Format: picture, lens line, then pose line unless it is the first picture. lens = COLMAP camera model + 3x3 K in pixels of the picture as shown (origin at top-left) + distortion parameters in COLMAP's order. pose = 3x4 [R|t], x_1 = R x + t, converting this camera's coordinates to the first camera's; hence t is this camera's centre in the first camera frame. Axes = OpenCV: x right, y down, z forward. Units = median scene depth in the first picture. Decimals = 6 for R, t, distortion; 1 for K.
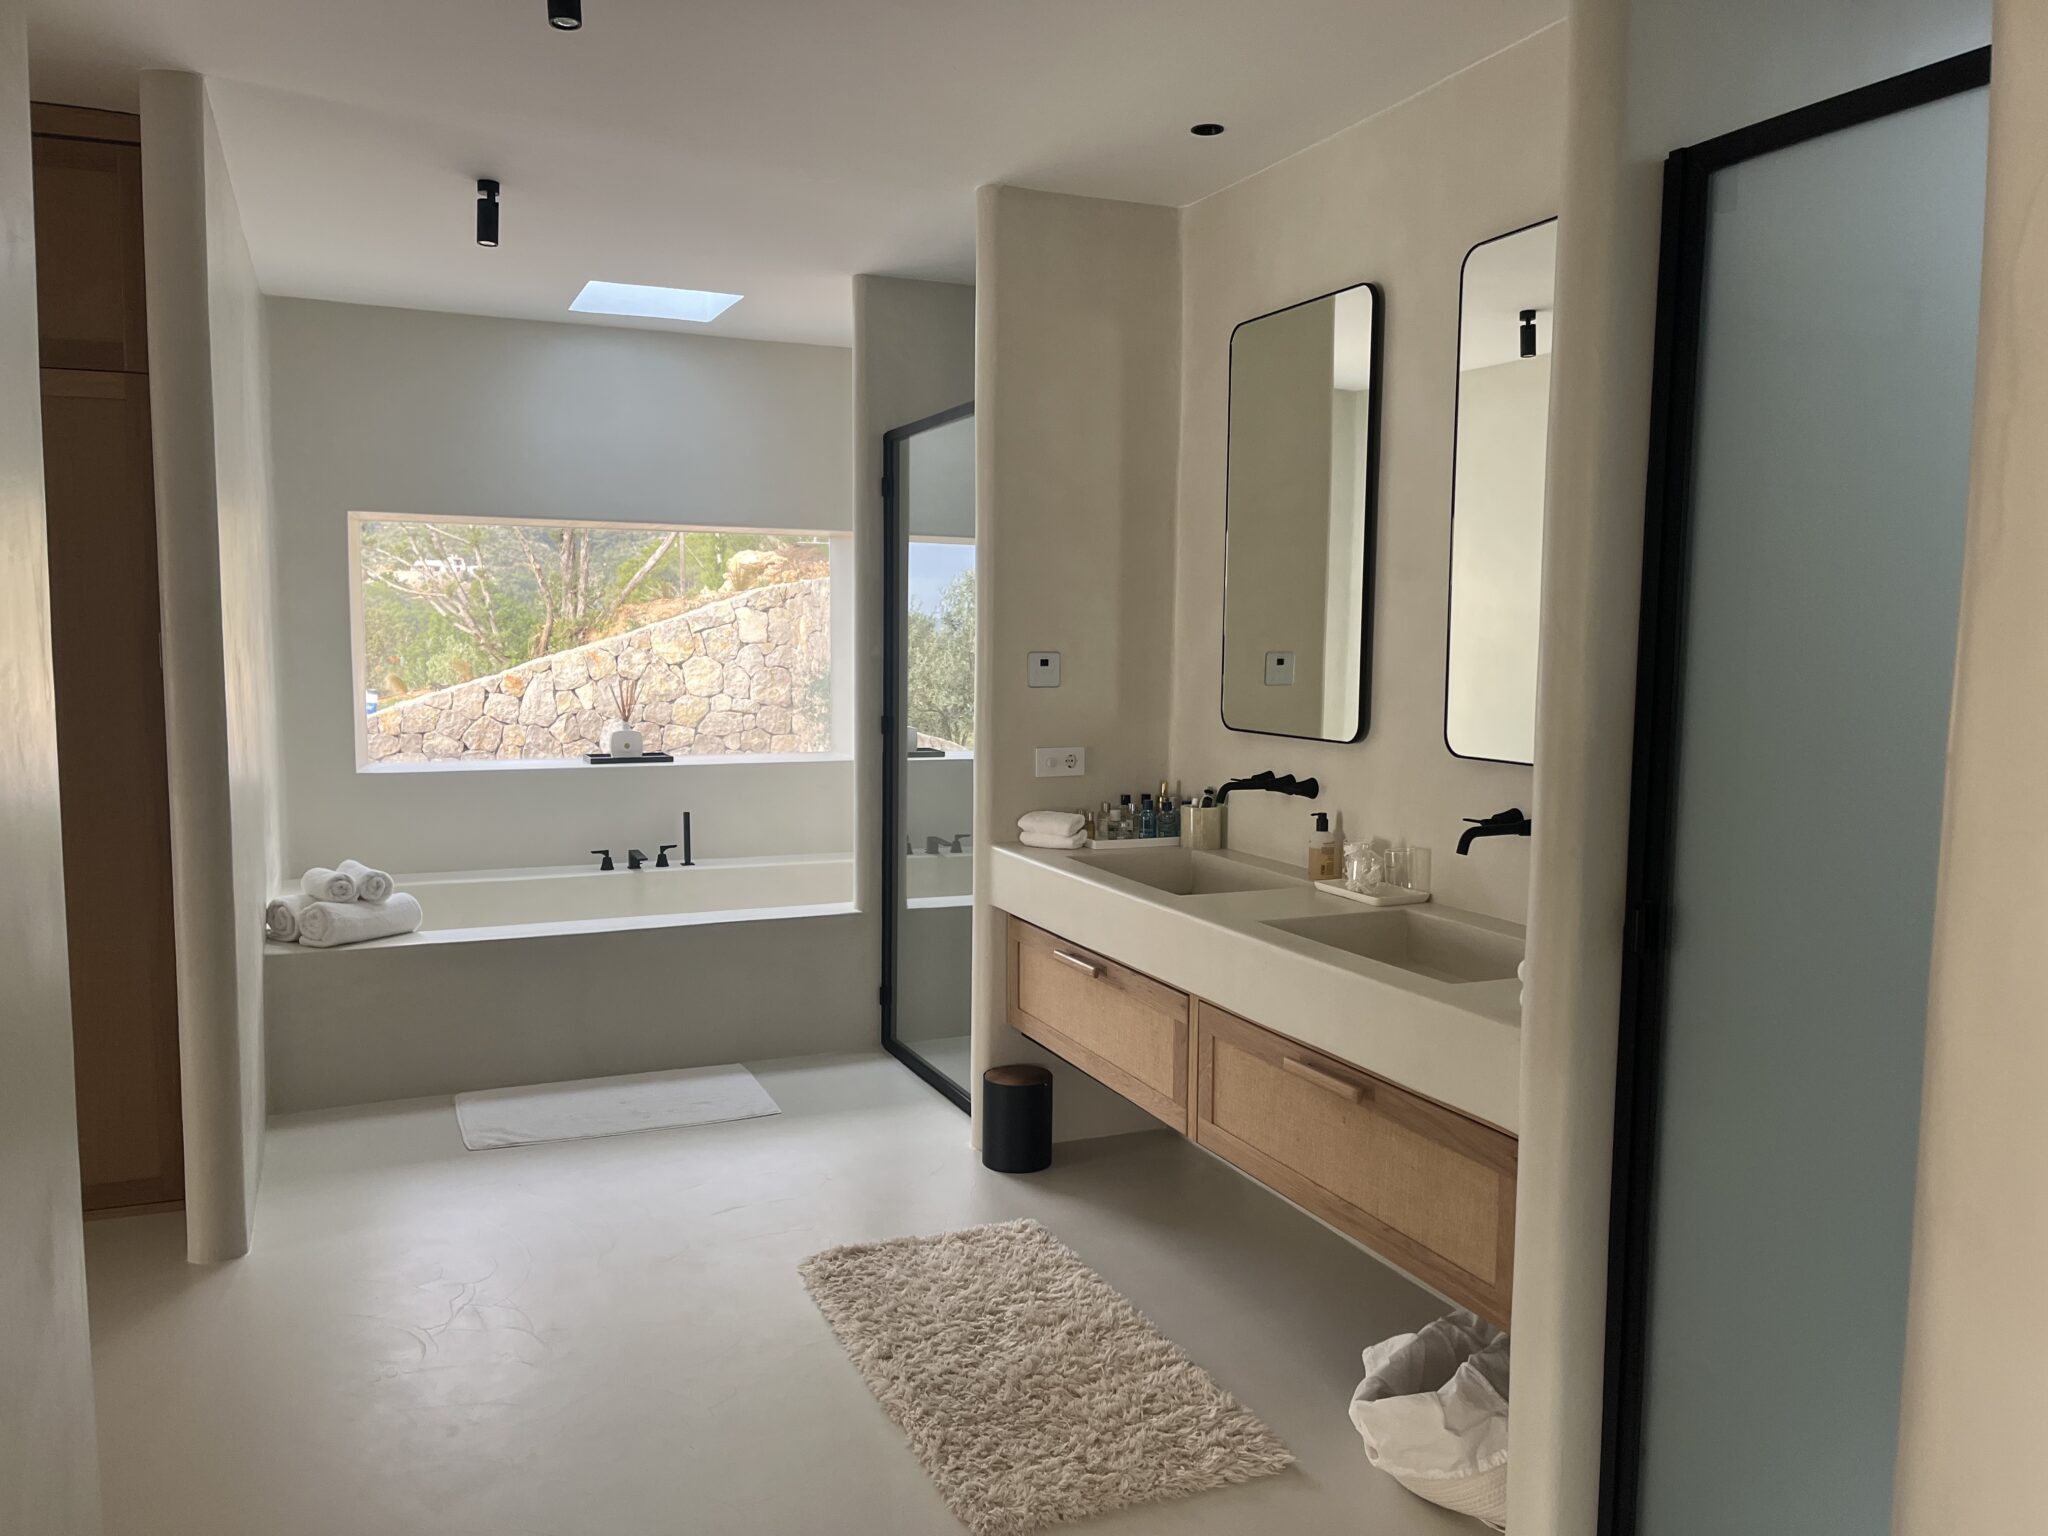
lens RADIAL K [[1544.4, 0, 1024.5], [0, 1544.4, 769.2], [0, 0, 1]] dist [0.060935, -0.079263]
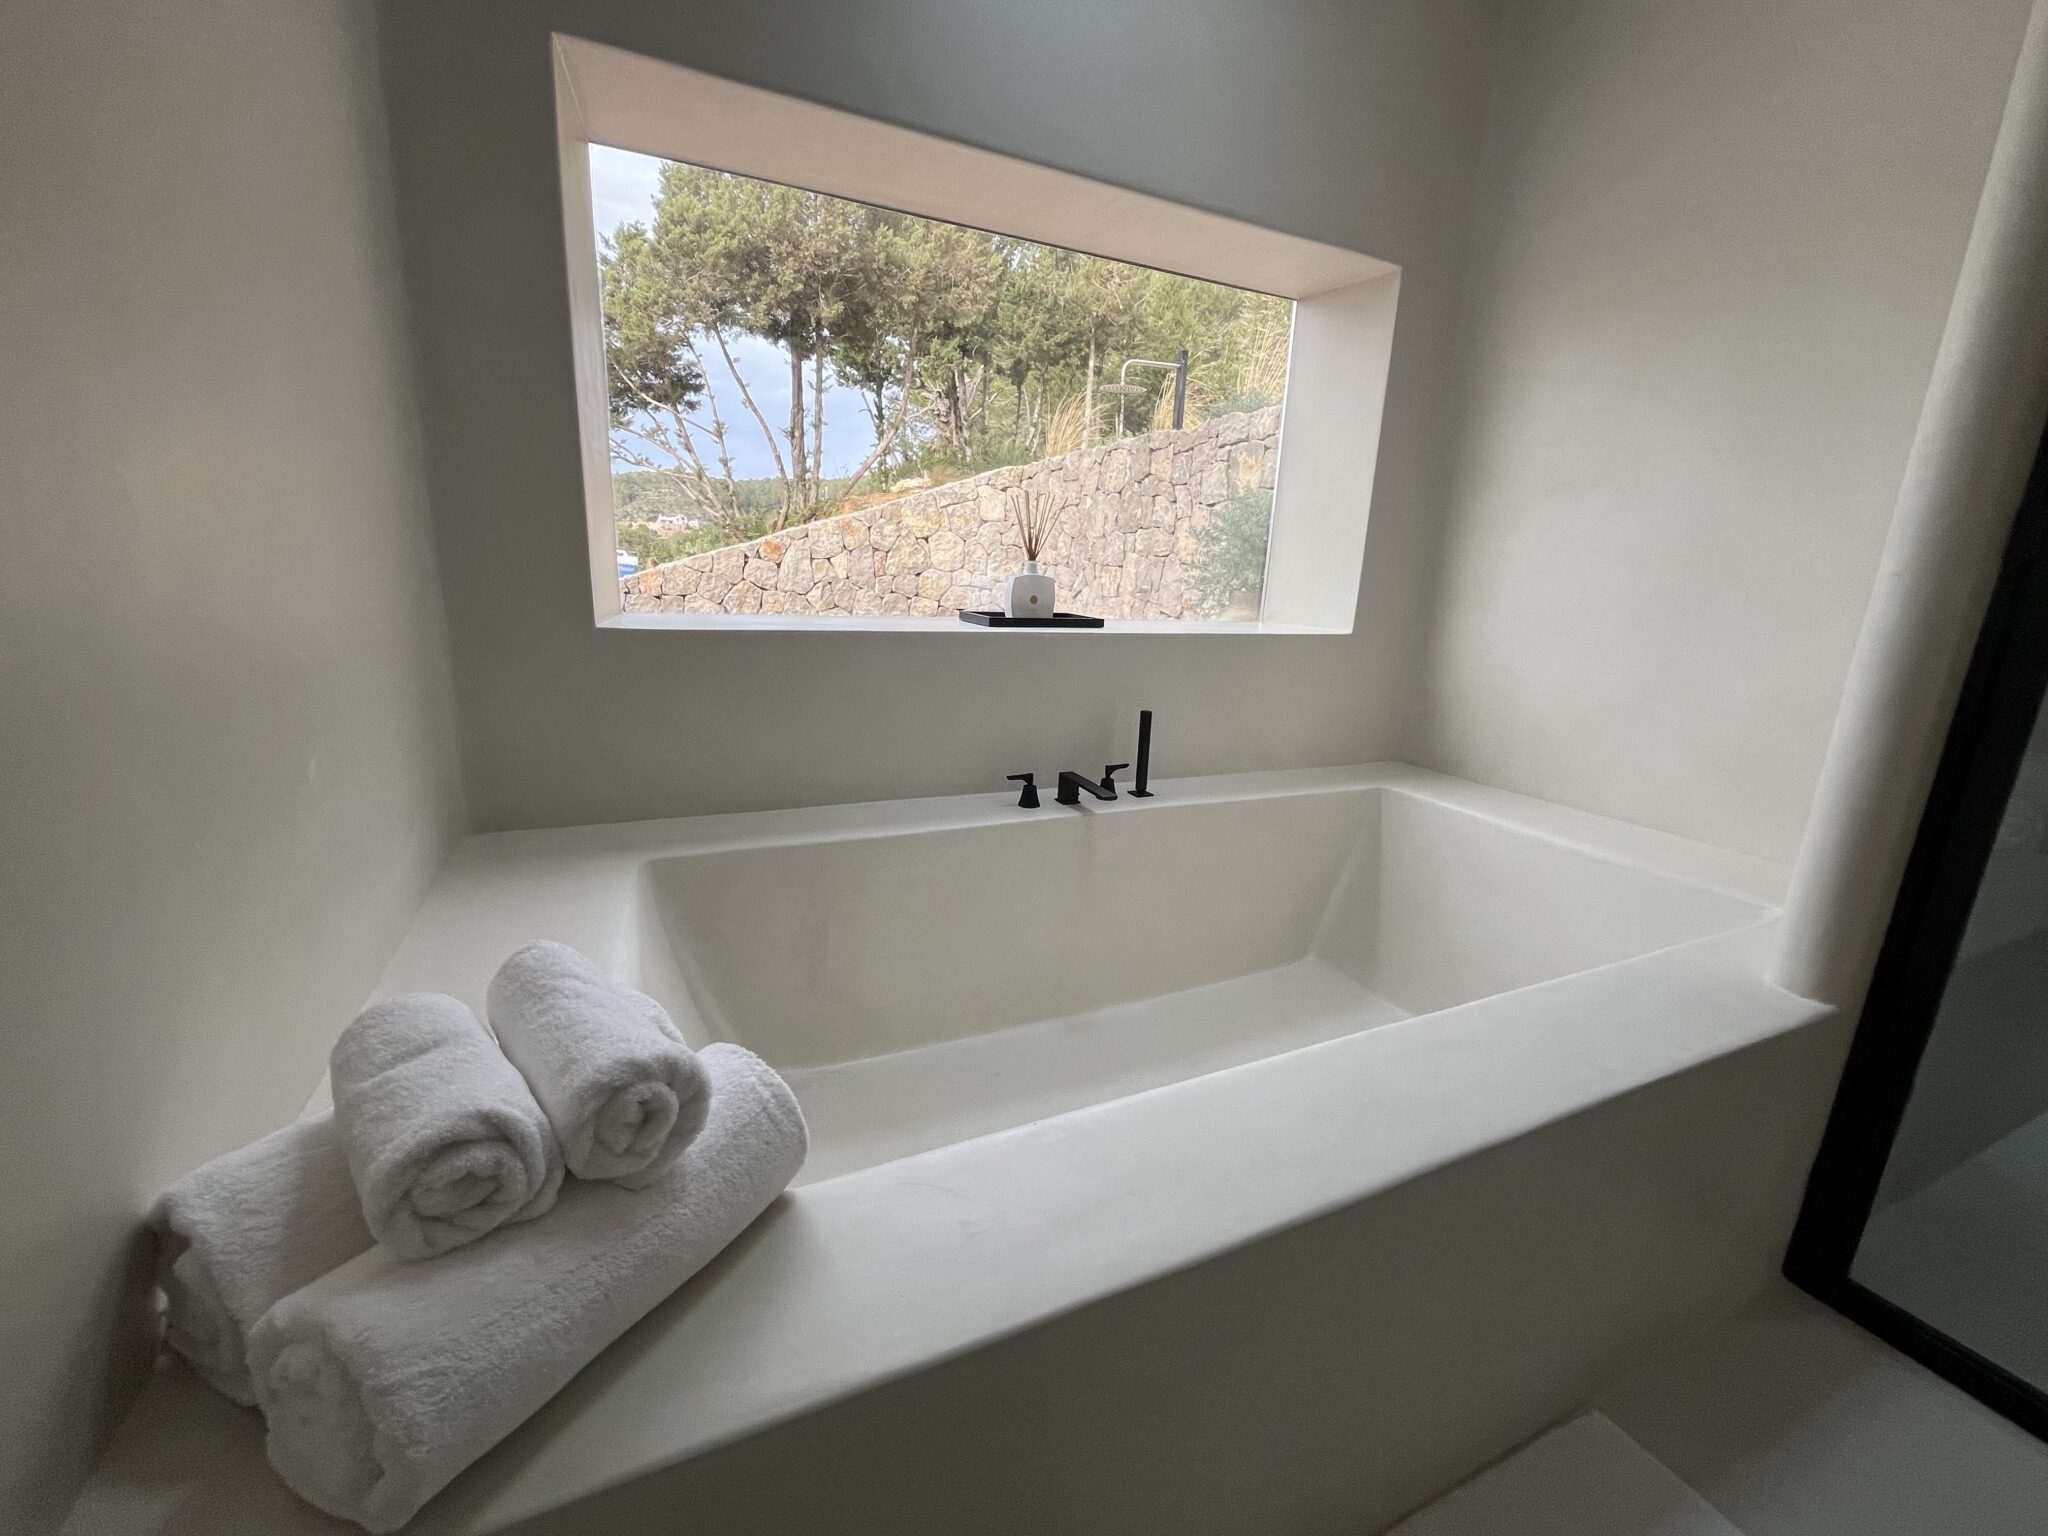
lens RADIAL K [[831.1, 0, 1022.9], [0, 831.1, 766.8], [0, 0, 1]] dist [-0.003568, -0.000532]
pose [[0.999045, 0.025106, 0.035759, -0.177507], [-0.030000, 0.989171, 0.143670, 0.002455], [-0.031764, -0.144606, 0.988979, 0.429525]]
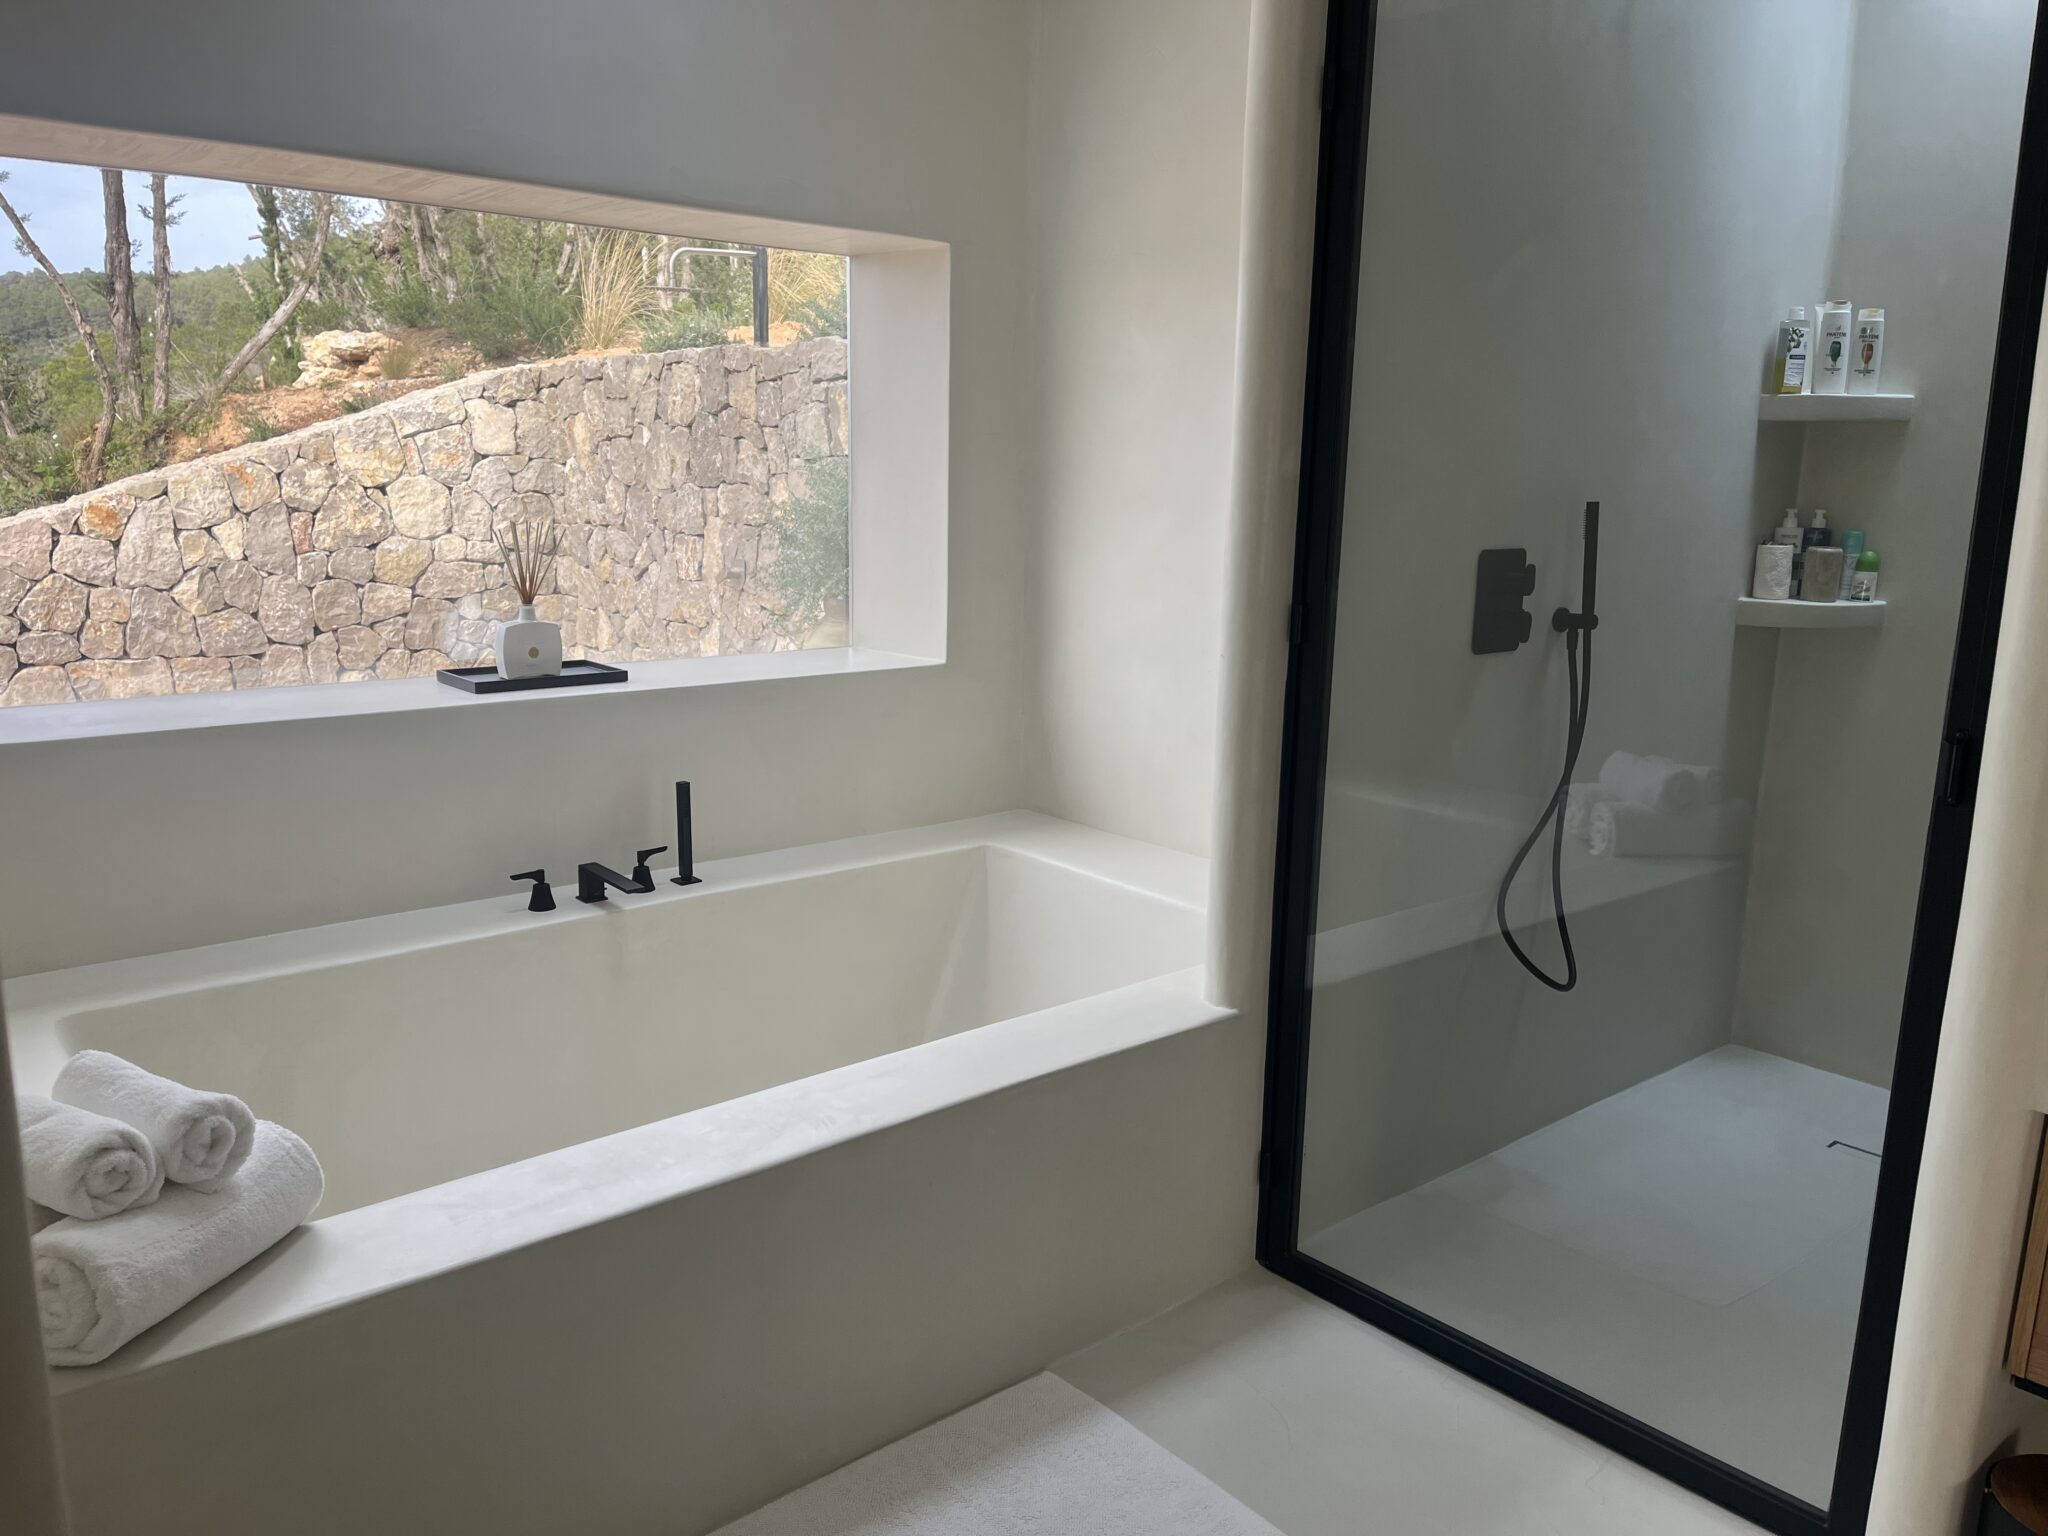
lens RADIAL K [[1544.4, 0, 1033.9], [0, 1544.4, 779.1], [0, 0, 1]] dist [0.060935, -0.079263]
pose [[0.954393, -0.050112, 0.294319, -0.164877], [0.015468, 0.992789, 0.118877, -0.020941], [-0.298153, -0.108903, 0.948285, 0.303396]]
